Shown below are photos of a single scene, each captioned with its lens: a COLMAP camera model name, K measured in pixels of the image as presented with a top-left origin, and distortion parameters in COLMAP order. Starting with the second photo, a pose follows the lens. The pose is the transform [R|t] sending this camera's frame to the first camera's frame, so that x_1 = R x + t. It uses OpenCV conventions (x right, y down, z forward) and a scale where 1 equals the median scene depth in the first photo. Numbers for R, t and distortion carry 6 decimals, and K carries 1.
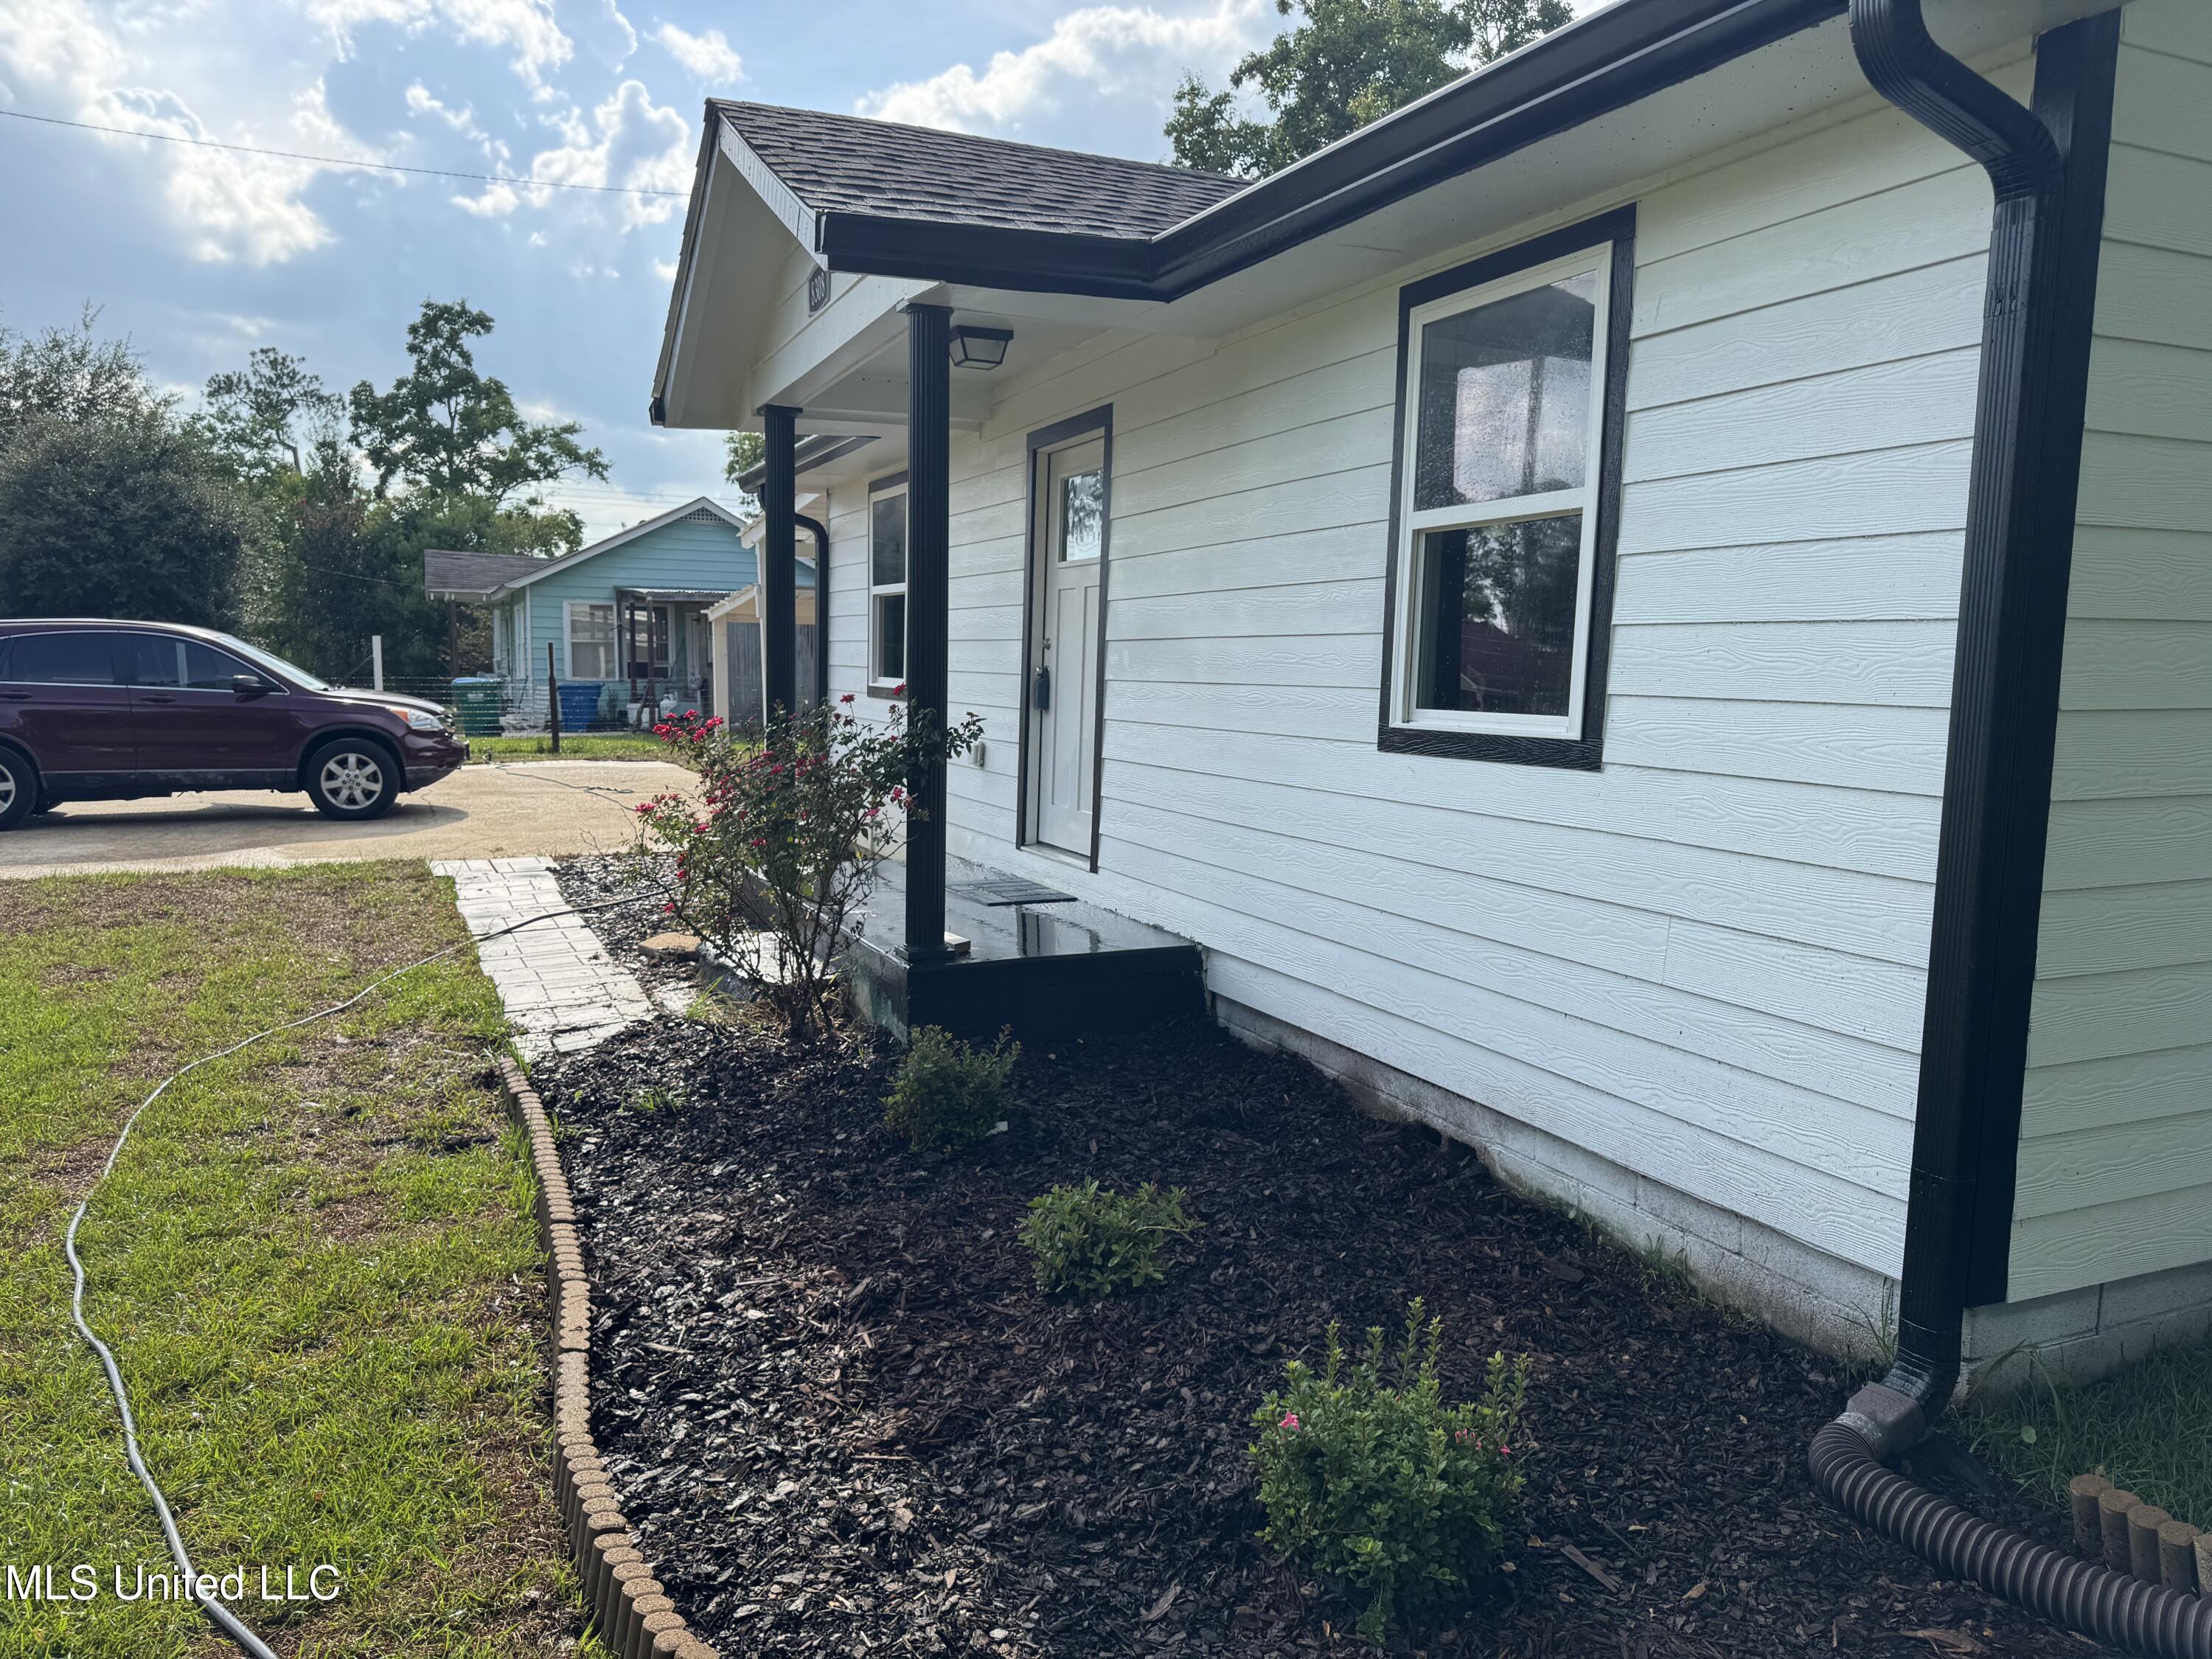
lens RADIAL K [[1569.3, 0, 1102.8], [0, 1569.3, 838.8], [0, 0, 1]] dist [0.087723, -0.116672]
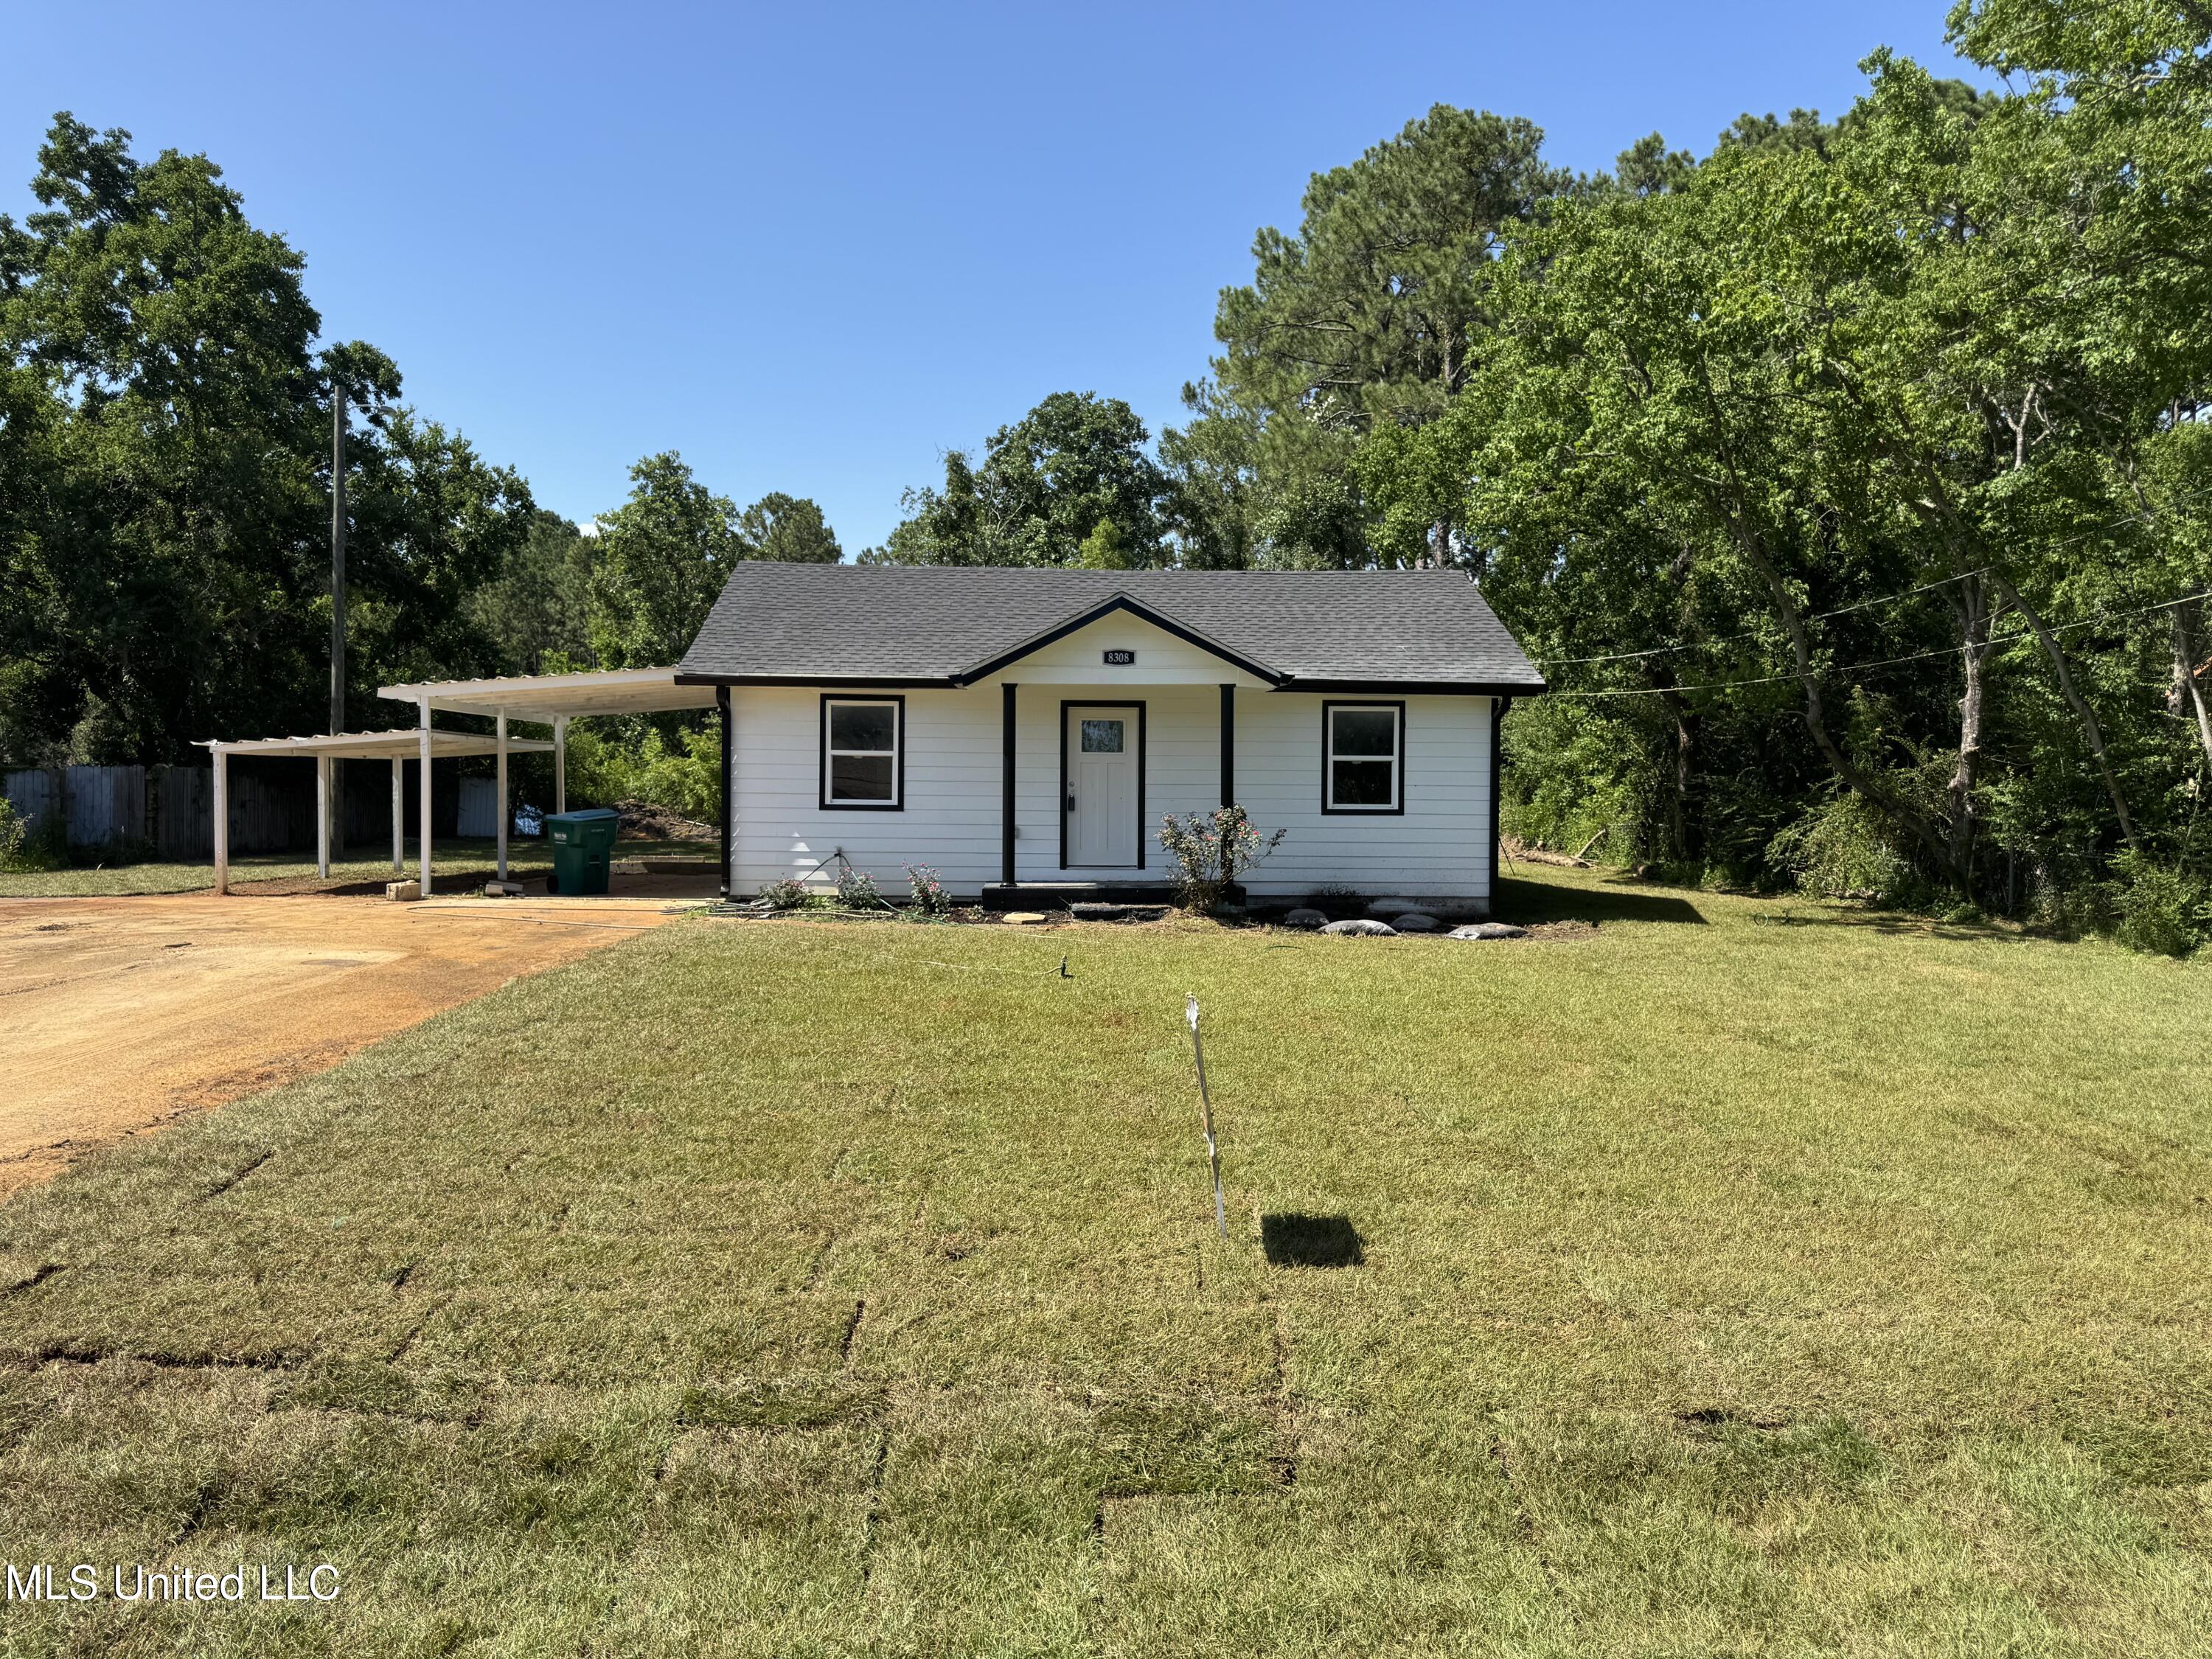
lens RADIAL K [[1569.3, 0, 1102.8], [0, 1569.3, 838.8], [0, 0, 1]] dist [0.087723, -0.116672]
pose [[0.367348, -0.039261, 0.929255, -3.698997], [0.100698, 0.994915, 0.002228, -0.062973], [-0.924616, 0.092756, 0.369433, 0.080418]]
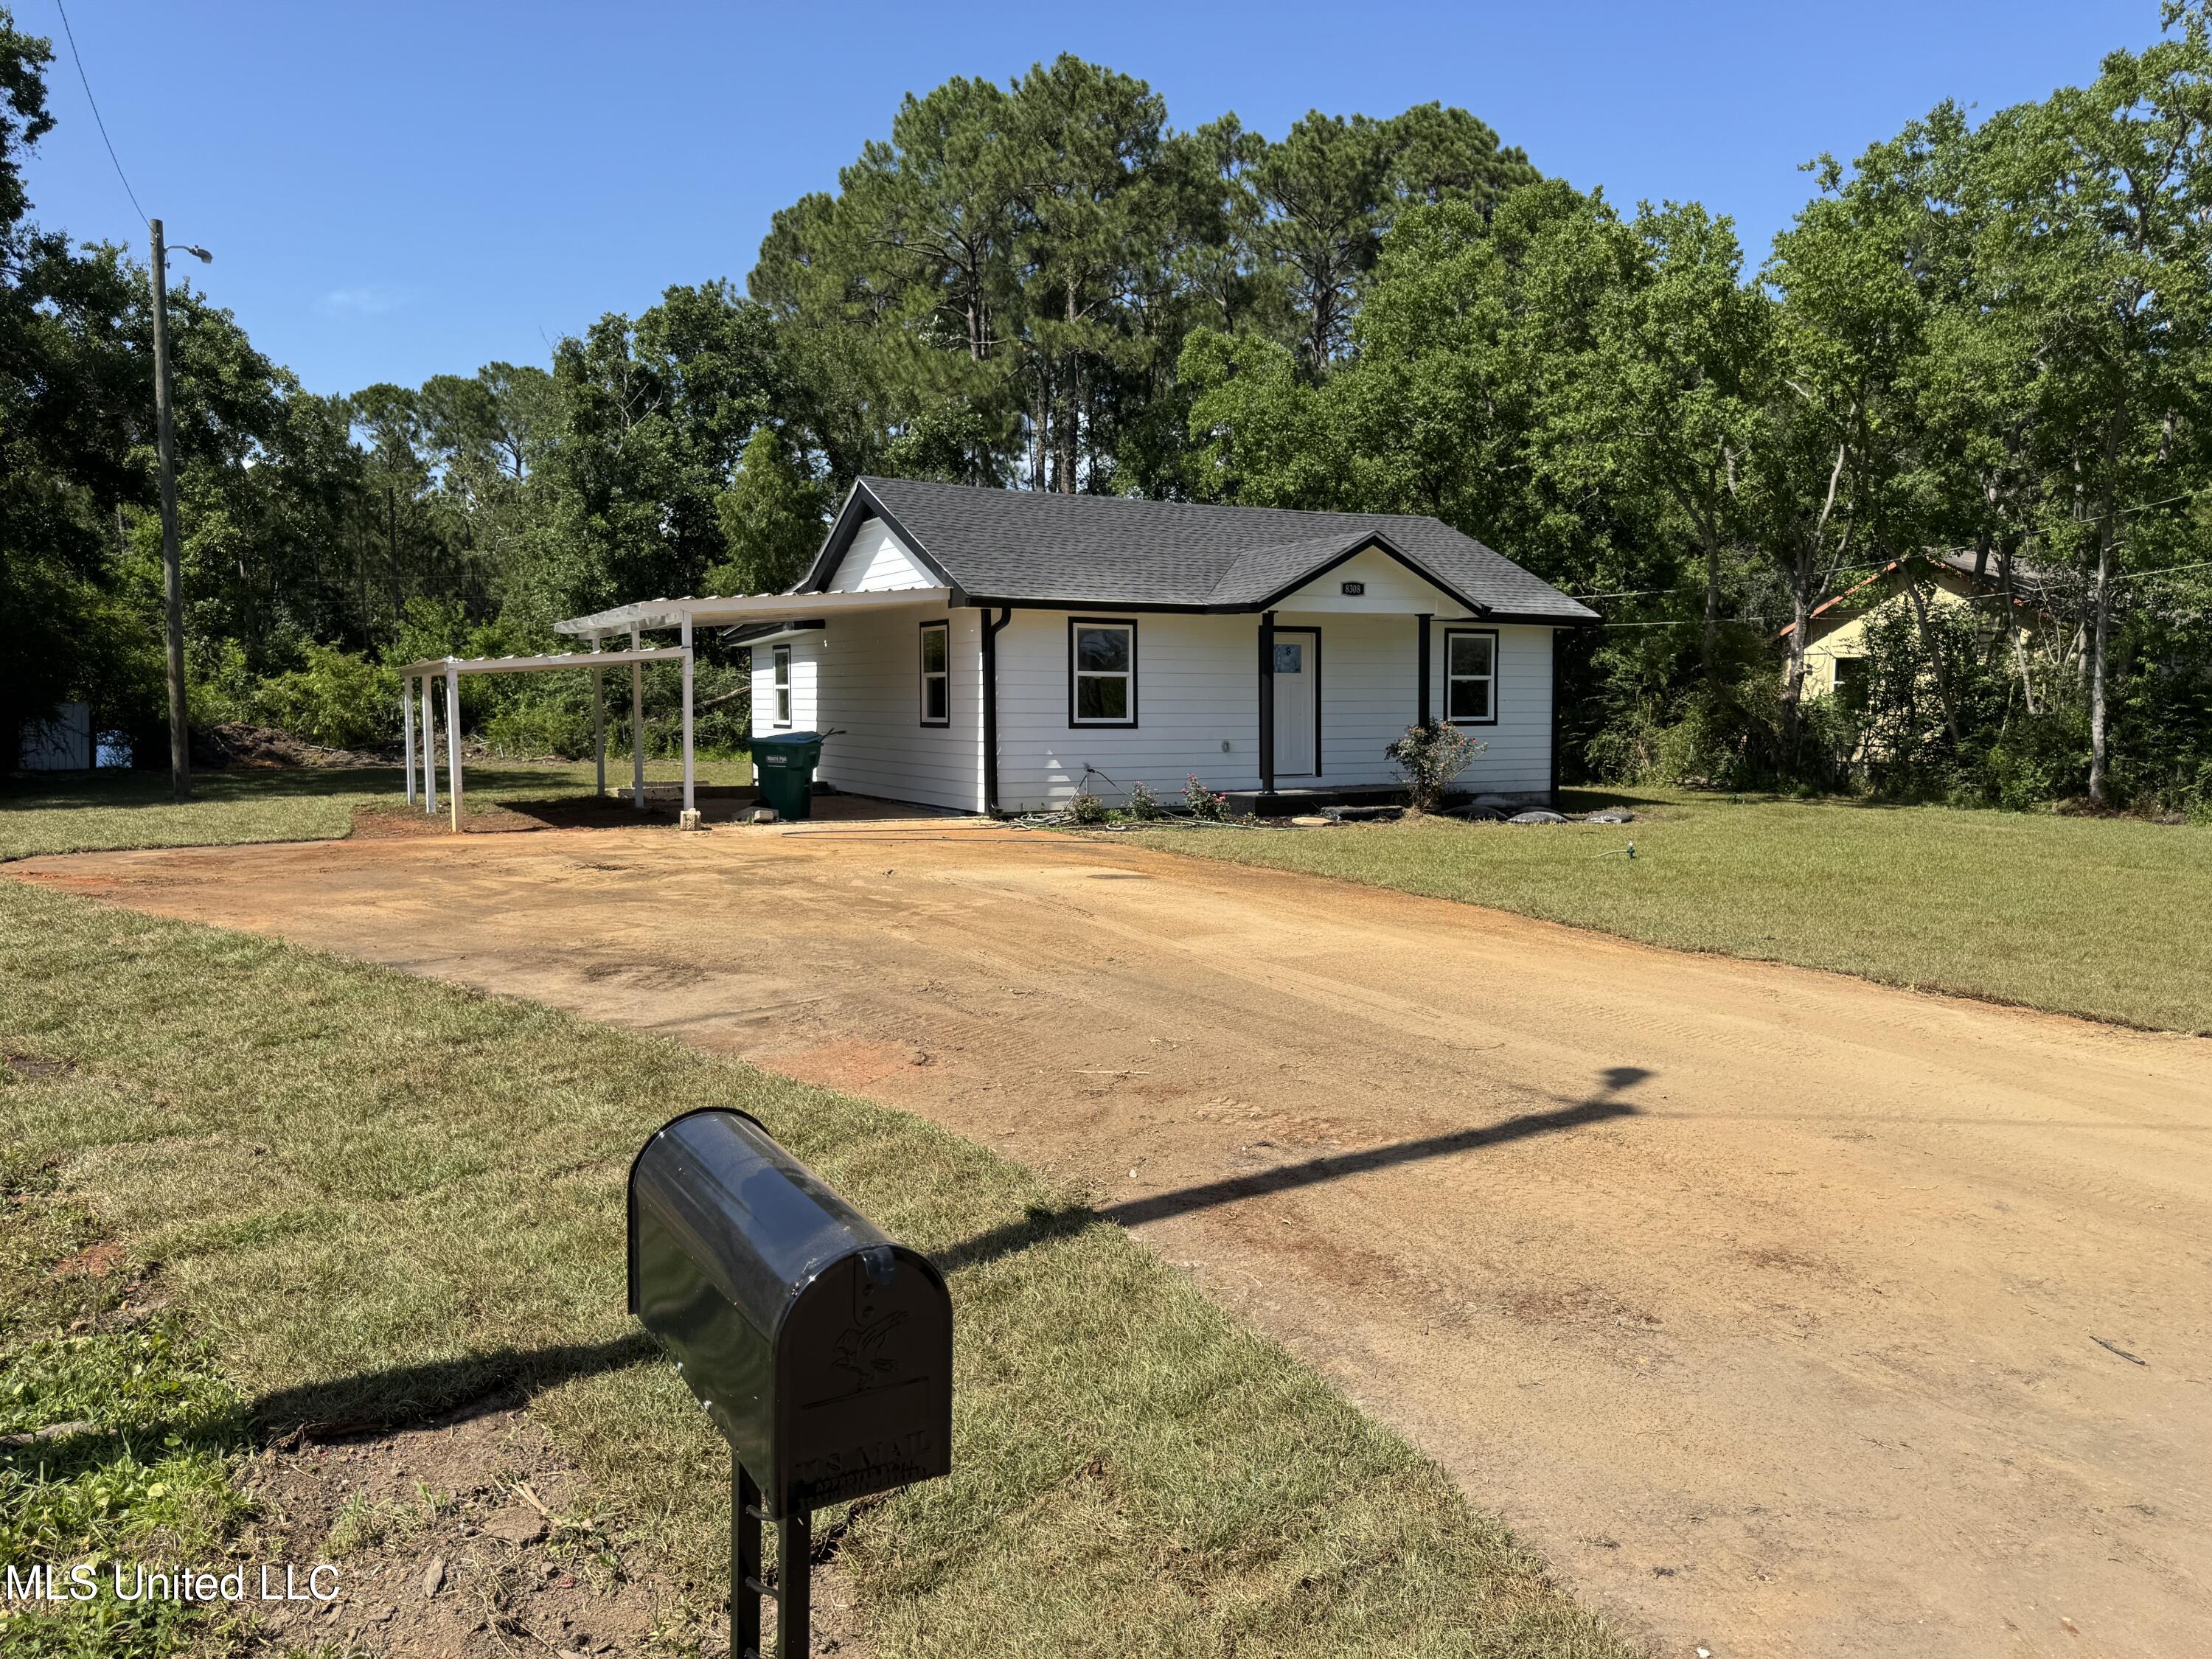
lens RADIAL K [[1569.3, 0, 1102.8], [0, 1569.3, 838.8], [0, 0, 1]] dist [0.087723, -0.116672]
pose [[-0.092429, -0.096758, 0.991007, -4.400583], [0.110711, 0.988098, 0.106800, -0.339167], [-0.989545, 0.119587, -0.080617, 2.441879]]
